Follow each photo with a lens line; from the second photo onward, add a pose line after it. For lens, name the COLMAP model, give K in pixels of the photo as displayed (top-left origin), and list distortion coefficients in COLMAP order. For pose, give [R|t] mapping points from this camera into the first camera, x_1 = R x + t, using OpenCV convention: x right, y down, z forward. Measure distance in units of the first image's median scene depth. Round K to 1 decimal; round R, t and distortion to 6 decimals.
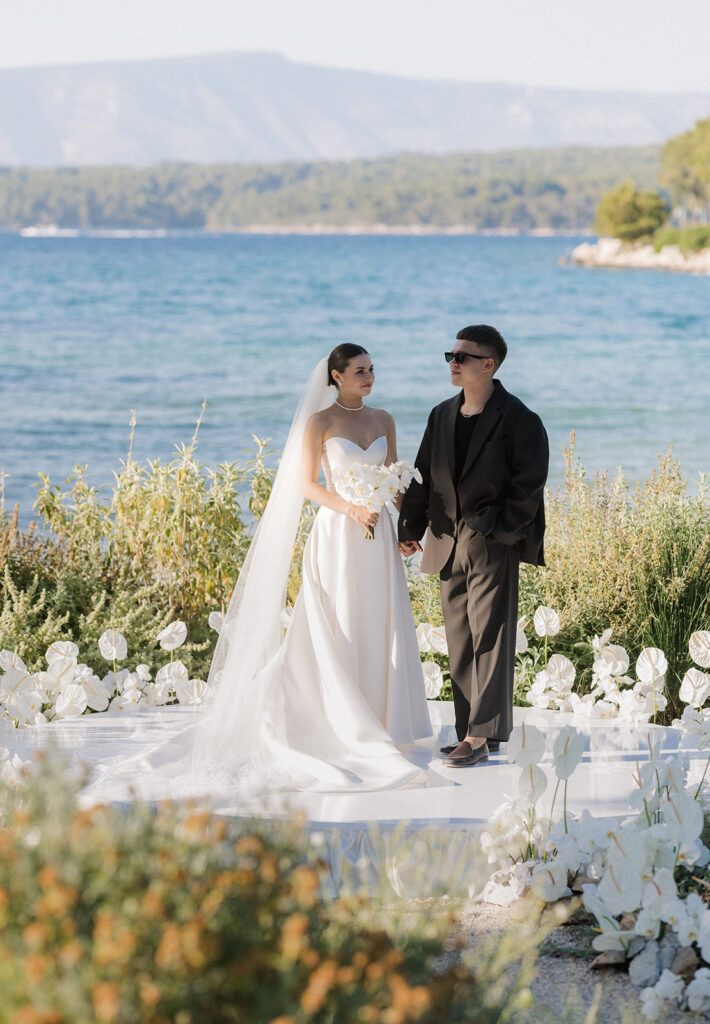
lens RADIAL K [[2739.7, 0, 355.0], [0, 2739.7, 512.0], [0, 0, 1]] dist [-0.035832, -0.191971]
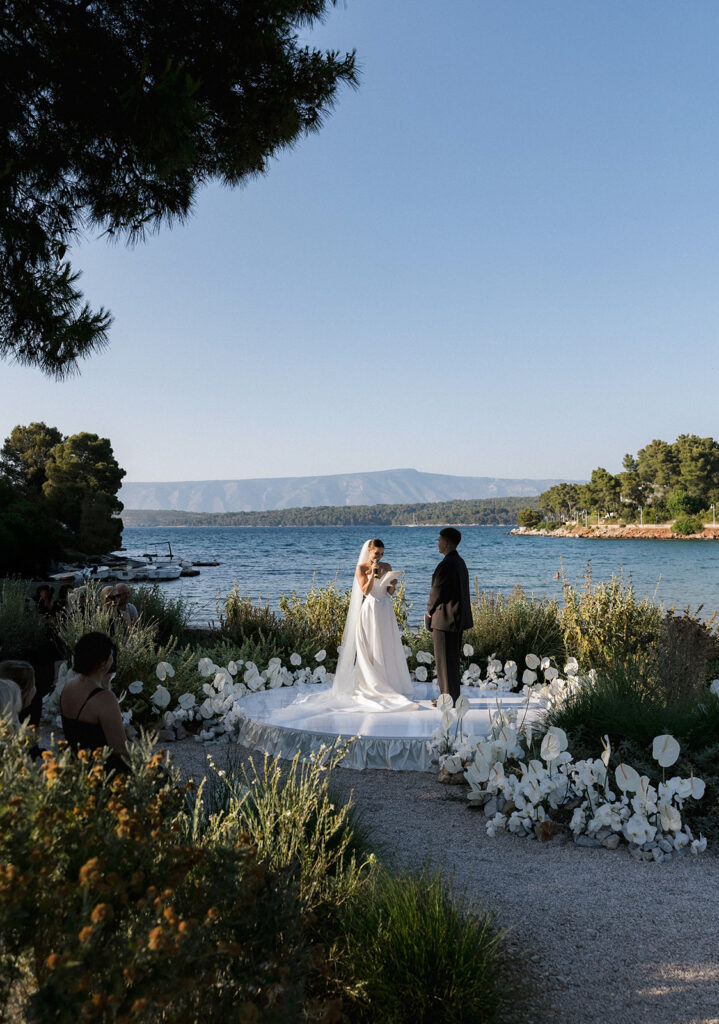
lens RADIAL K [[882.9, 0, 357.9], [0, 882.9, 530.0], [0, 0, 1]] dist [0.002840, -0.008281]
pose [[0.995485, -0.011512, -0.094215, 0.042519], [0.002137, 0.995084, -0.099016, 0.009651], [0.094892, 0.098368, 0.990616, 0.167330]]
